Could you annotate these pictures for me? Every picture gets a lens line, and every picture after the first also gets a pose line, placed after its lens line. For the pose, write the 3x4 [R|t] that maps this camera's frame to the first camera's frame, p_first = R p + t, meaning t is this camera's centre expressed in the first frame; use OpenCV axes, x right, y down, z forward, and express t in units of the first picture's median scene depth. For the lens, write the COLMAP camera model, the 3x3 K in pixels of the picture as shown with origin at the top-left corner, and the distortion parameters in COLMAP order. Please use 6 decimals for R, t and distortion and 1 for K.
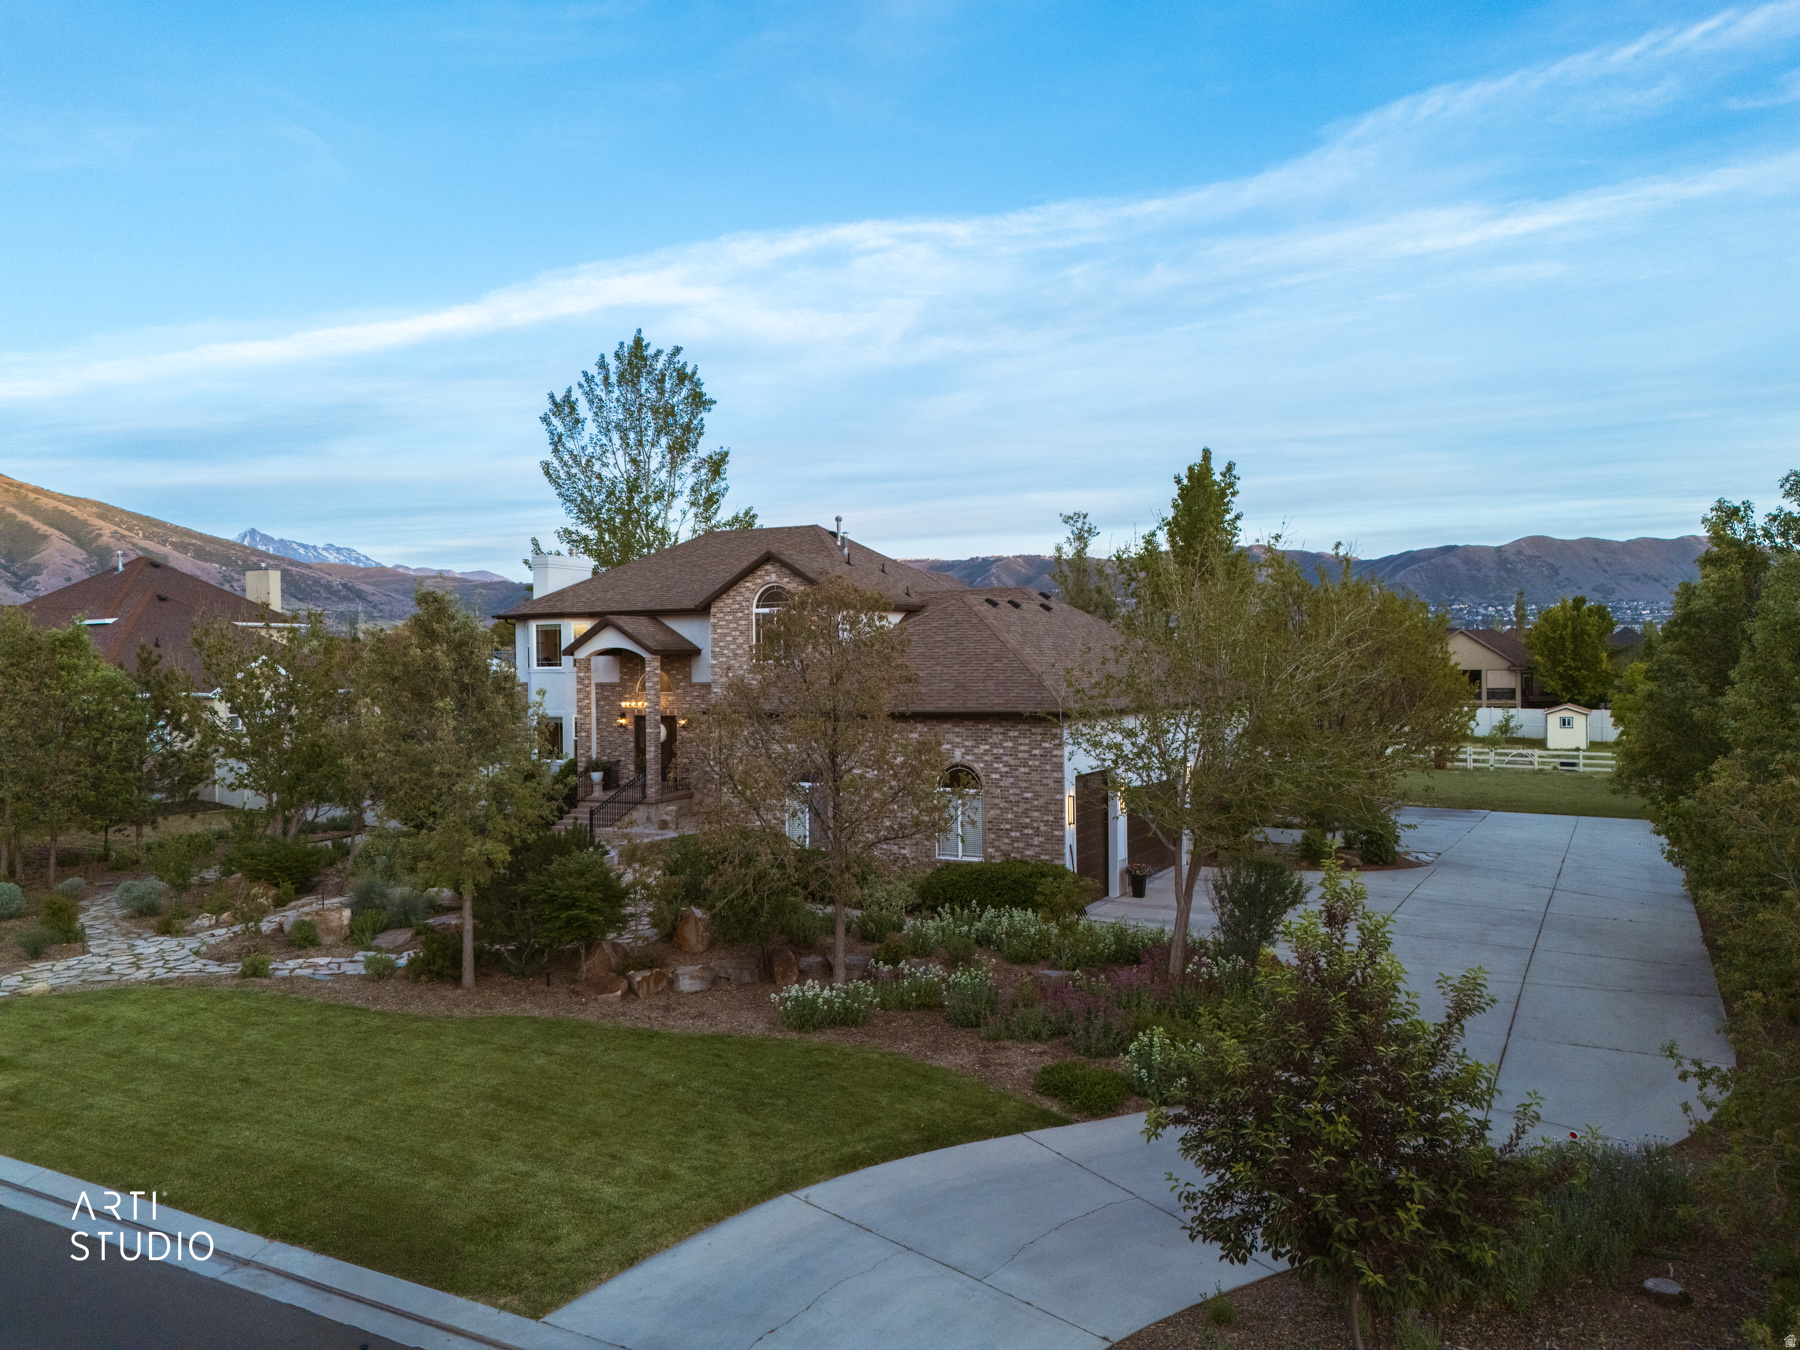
lens RADIAL K [[1320.3, 0, 907.6], [0, 1320.3, 677.0], [0, 0, 1]] dist [0.071180, -0.069355]
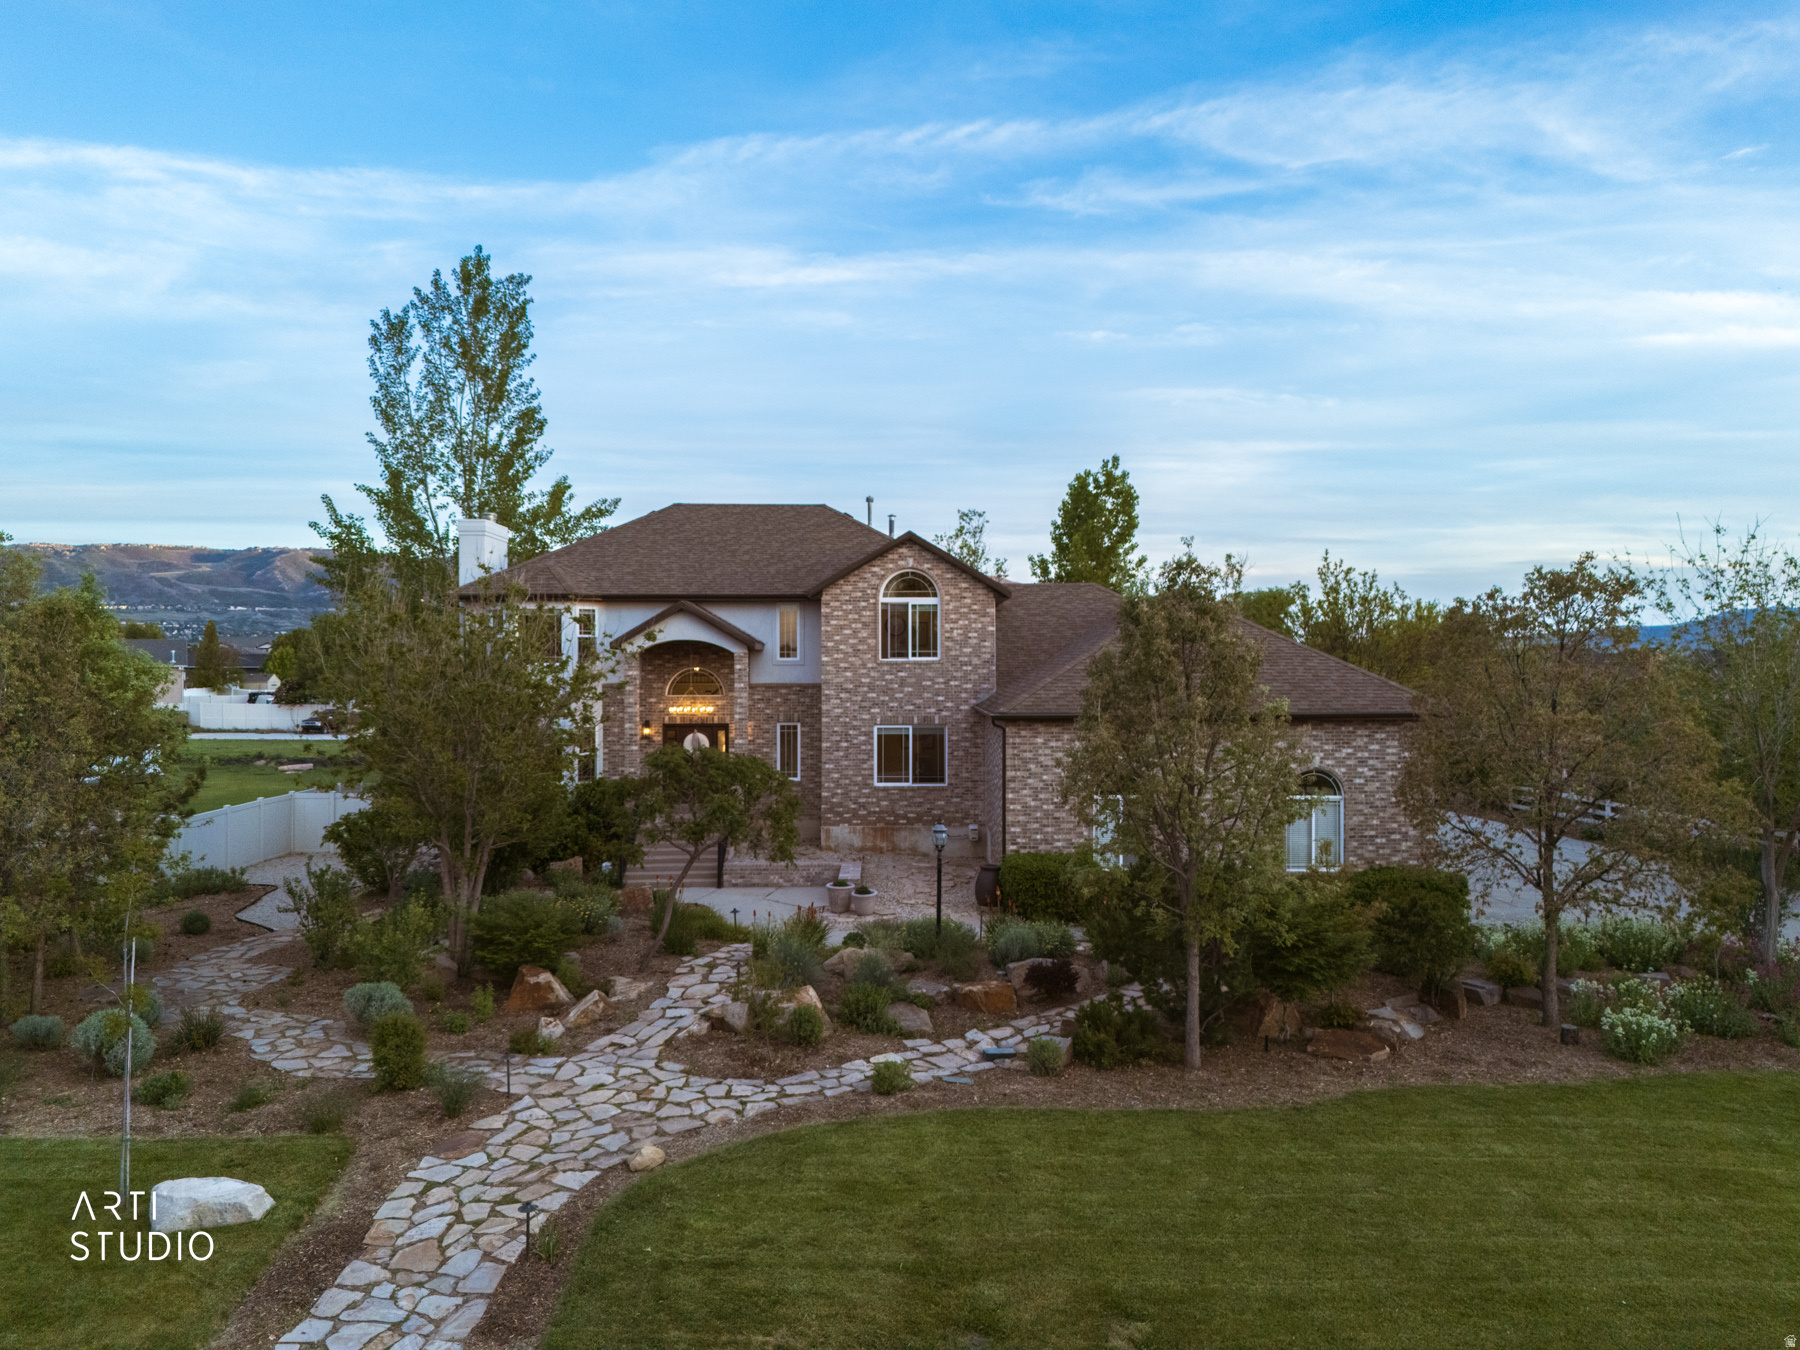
lens RADIAL K [[1324.7, 0, 904.0], [0, 1324.7, 682.6], [0, 0, 1]] dist [0.064104, -0.059273]
pose [[0.874816, 0.003028, 0.484446, -0.480943], [-0.002670, 0.999995, -0.001430, 0.004340], [-0.484448, -0.000042, 0.874820, 0.219733]]
